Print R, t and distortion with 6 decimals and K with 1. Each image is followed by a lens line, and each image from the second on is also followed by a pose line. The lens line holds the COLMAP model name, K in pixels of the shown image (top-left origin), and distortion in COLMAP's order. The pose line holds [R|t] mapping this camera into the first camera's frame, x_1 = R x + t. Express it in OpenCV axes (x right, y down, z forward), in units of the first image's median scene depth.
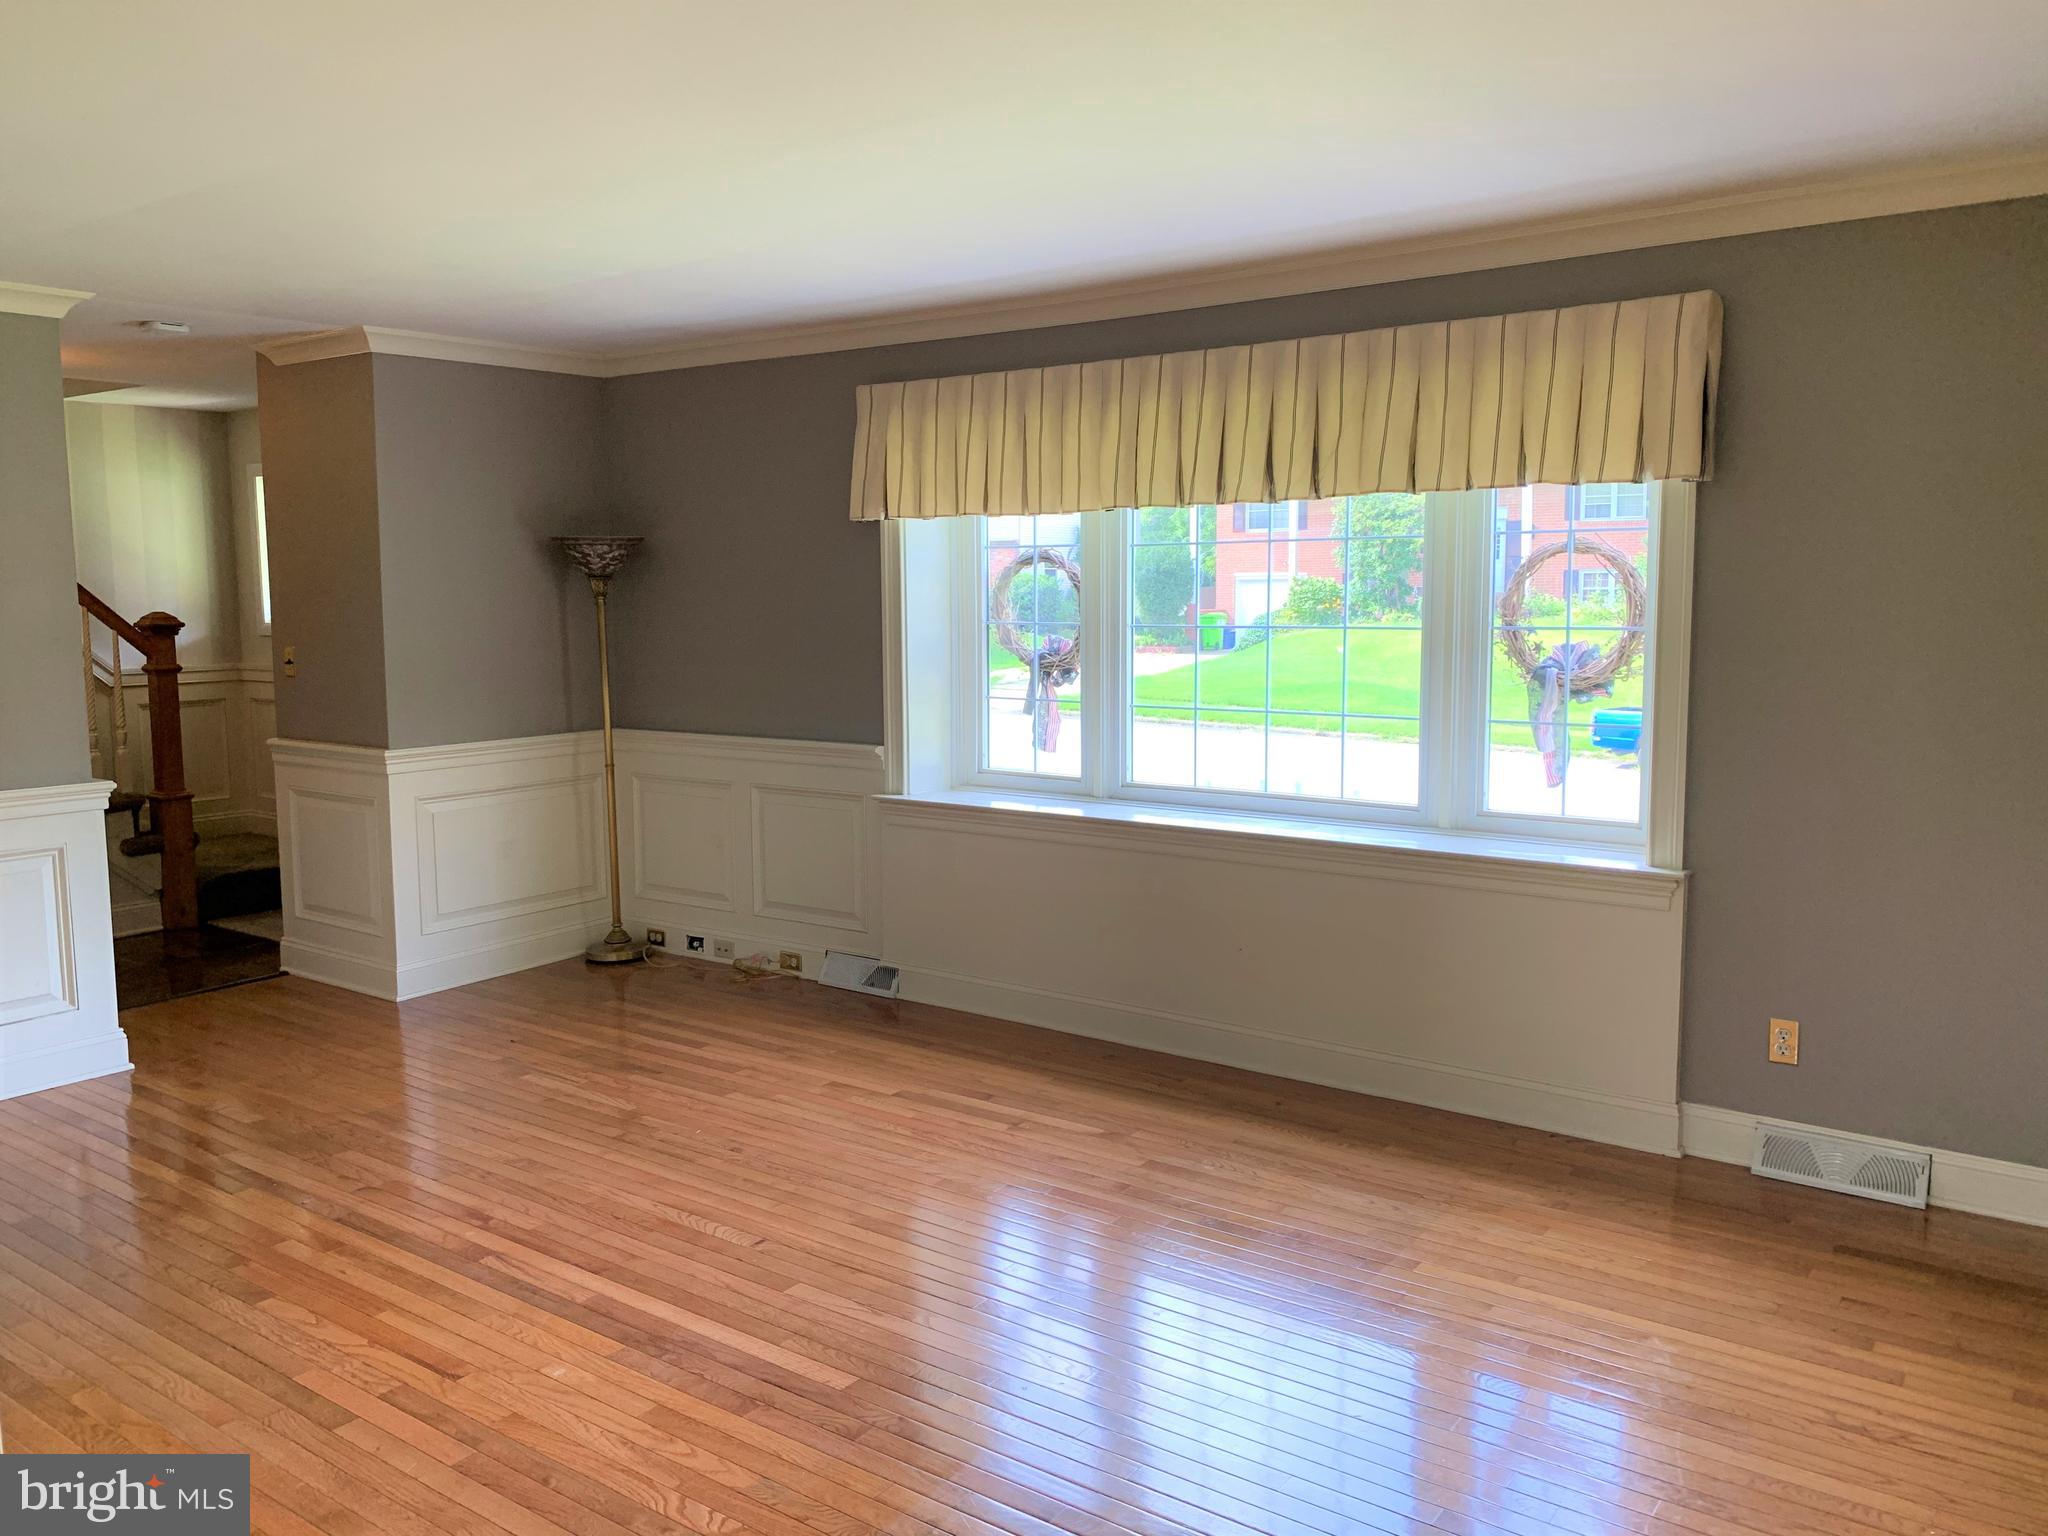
lens RADIAL K [[1550.5, 0, 1023.8], [0, 1550.5, 750.5], [0, 0, 1]] dist [0.005249, 0.003176]
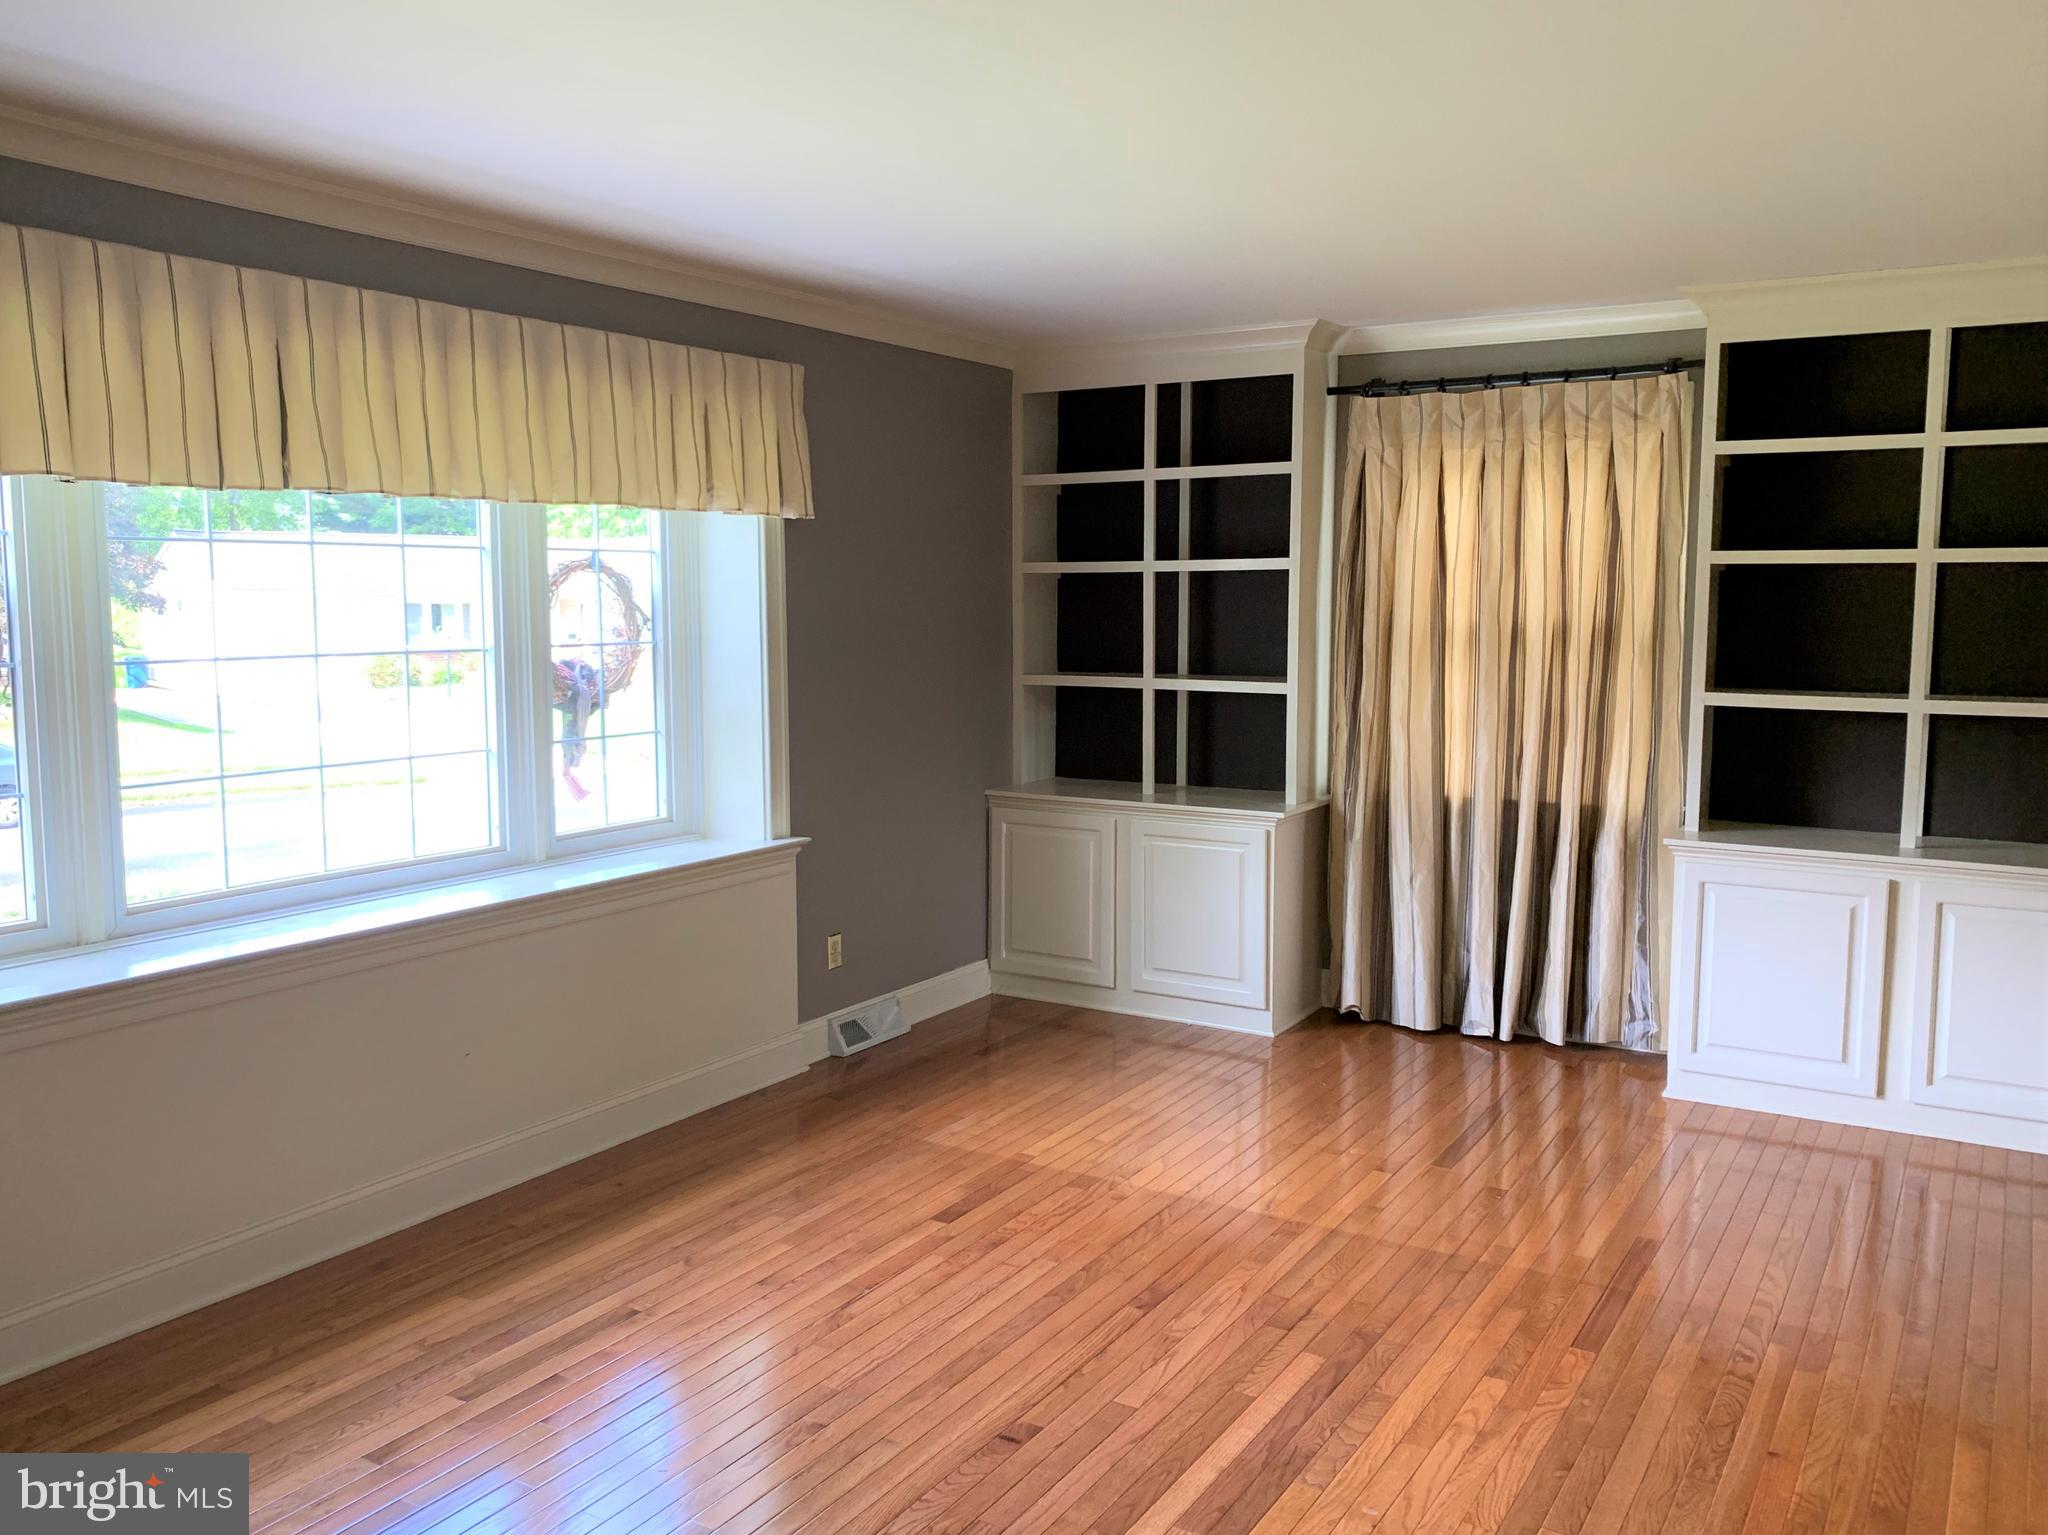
lens RADIAL K [[1681.5, 0, 1024.0], [0, 1681.5, 767.5], [0, 0, 1]] dist [0.153392, -0.274561]
pose [[-0.090992, -0.105588, 0.990238, -0.940120], [0.099423, 0.988432, 0.114531, -0.115775], [-0.990876, 0.108874, -0.079442, 0.958791]]
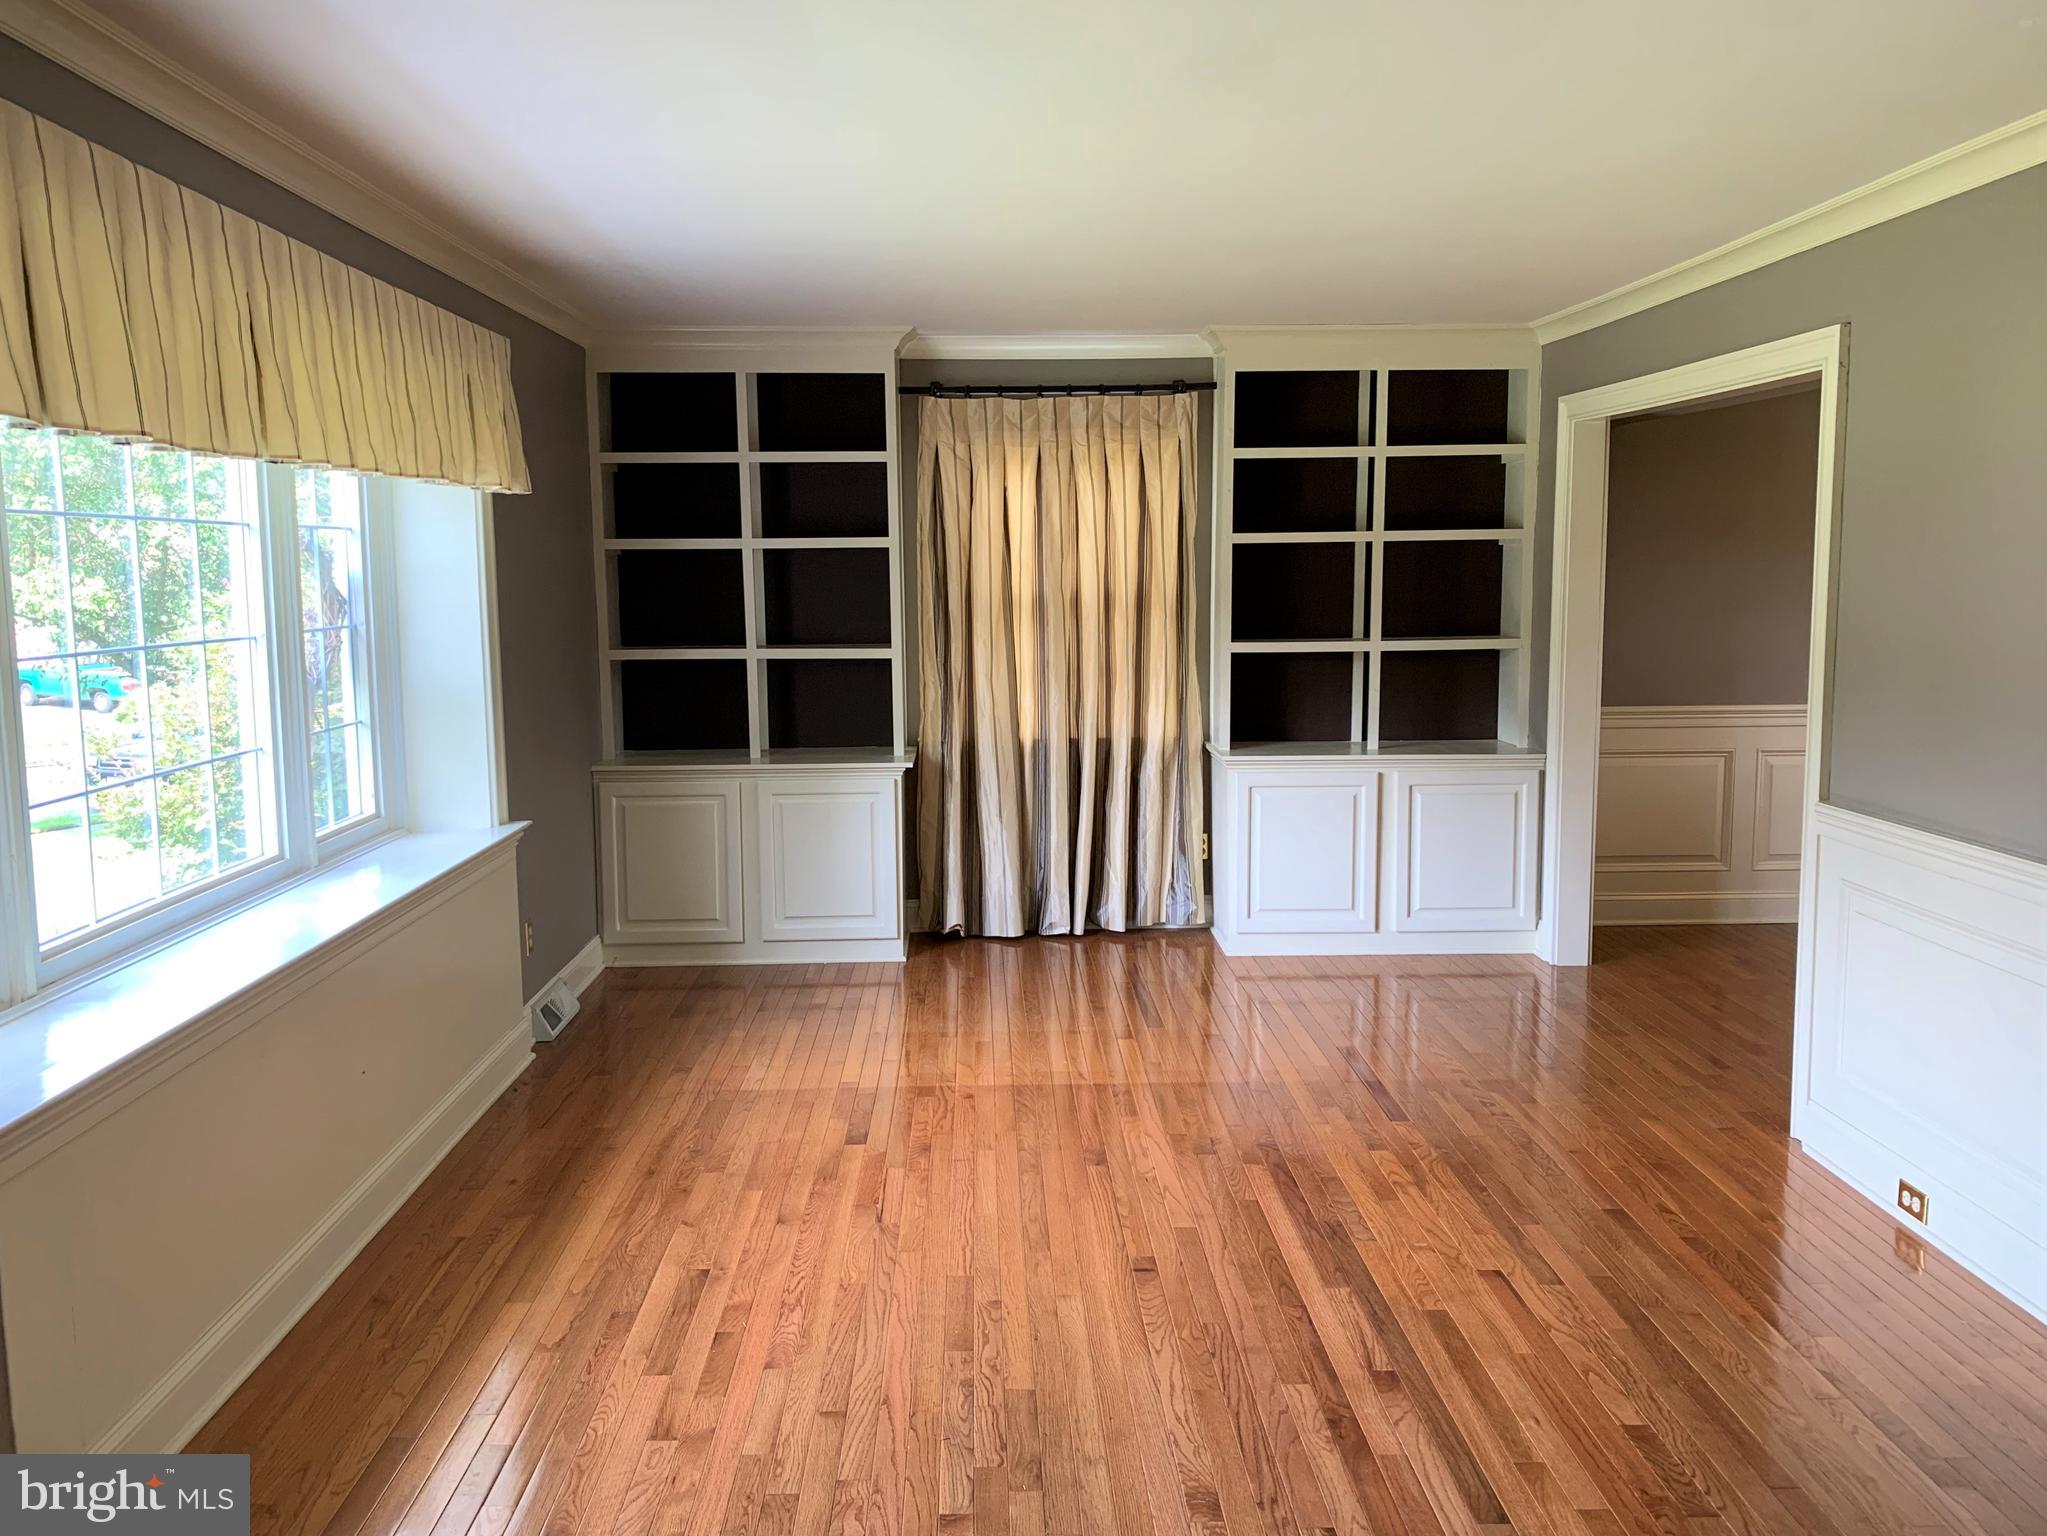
lens RADIAL K [[1619.2, 0, 1023.5], [0, 1619.2, 768.0], [0, 0, 1]] dist [0.115685, -0.007028]
pose [[-0.614780, -0.090574, 0.783481, -0.830531], [0.090092, 0.978817, 0.183849, -0.165780], [-0.783536, 0.183612, -0.593597, 1.495108]]
